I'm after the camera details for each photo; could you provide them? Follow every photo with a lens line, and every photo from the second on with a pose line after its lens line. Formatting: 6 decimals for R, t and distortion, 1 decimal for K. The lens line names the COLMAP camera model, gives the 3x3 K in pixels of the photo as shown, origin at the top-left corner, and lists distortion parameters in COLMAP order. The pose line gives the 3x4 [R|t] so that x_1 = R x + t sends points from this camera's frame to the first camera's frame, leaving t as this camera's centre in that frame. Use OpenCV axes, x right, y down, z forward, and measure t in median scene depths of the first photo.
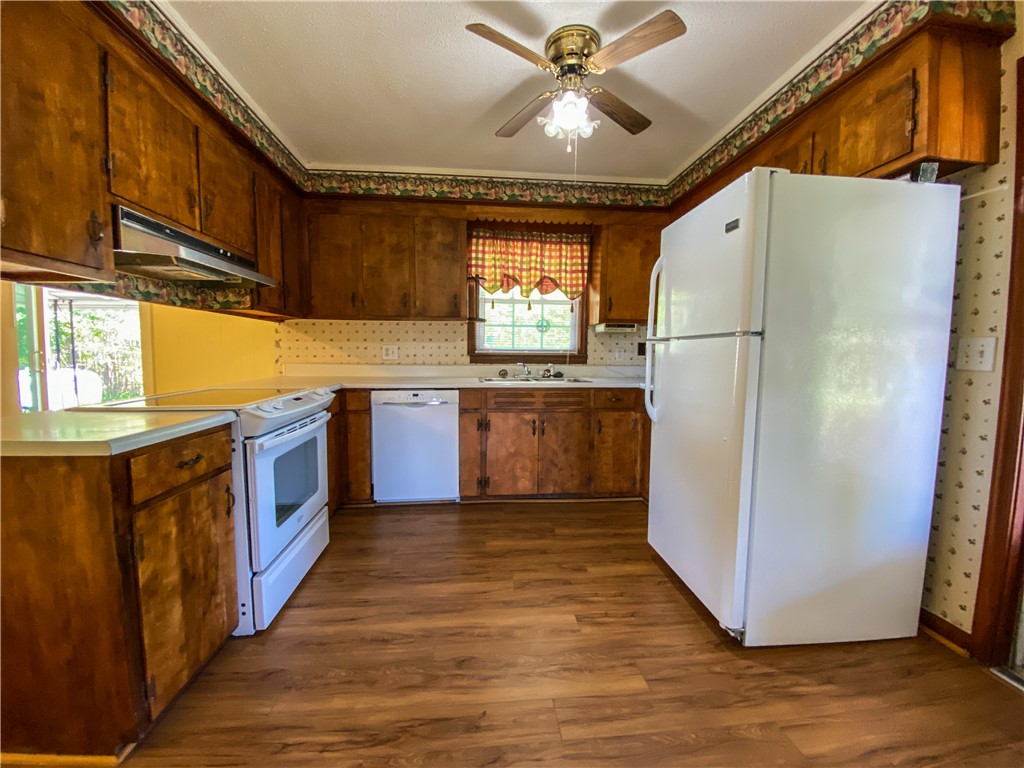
lens RADIAL K [[411.1, 0, 512.1], [0, 411.1, 388.7], [0, 0, 1]] dist [0.070335, -0.041881]
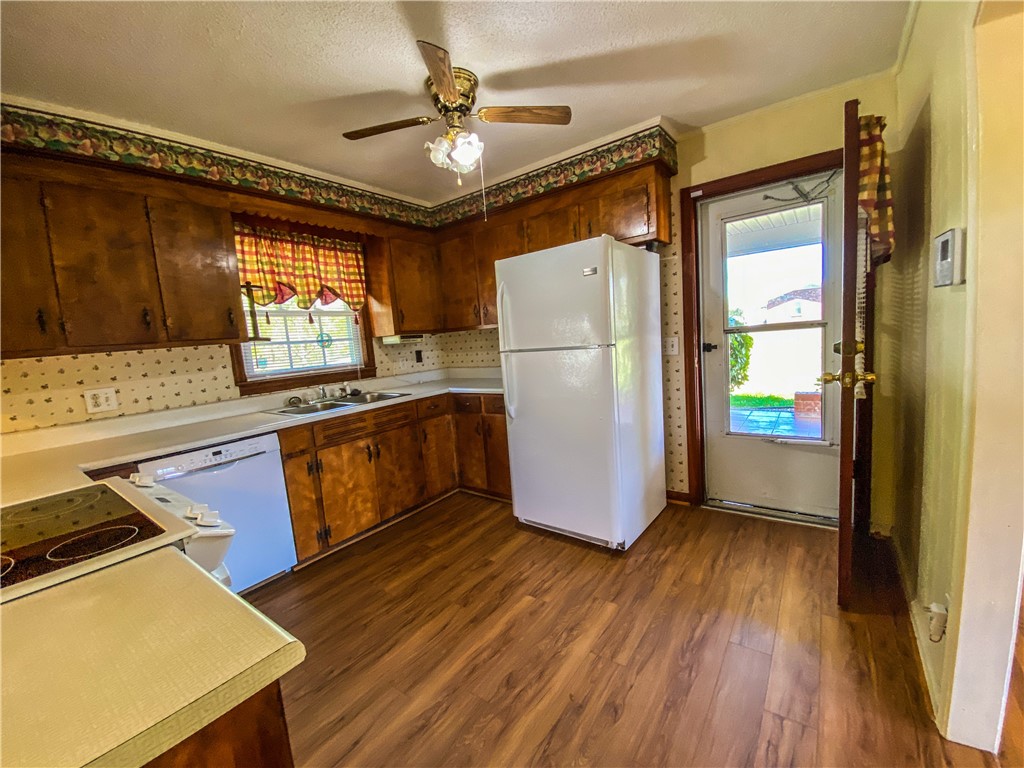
lens RADIAL K [[411.1, 0, 512.1], [0, 411.1, 388.7], [0, 0, 1]] dist [0.070335, -0.041881]
pose [[0.680113, -0.153970, 0.716757, -0.359308], [0.146184, 0.986544, 0.073214, -0.066900], [-0.718385, 0.054984, 0.693469, 0.113541]]
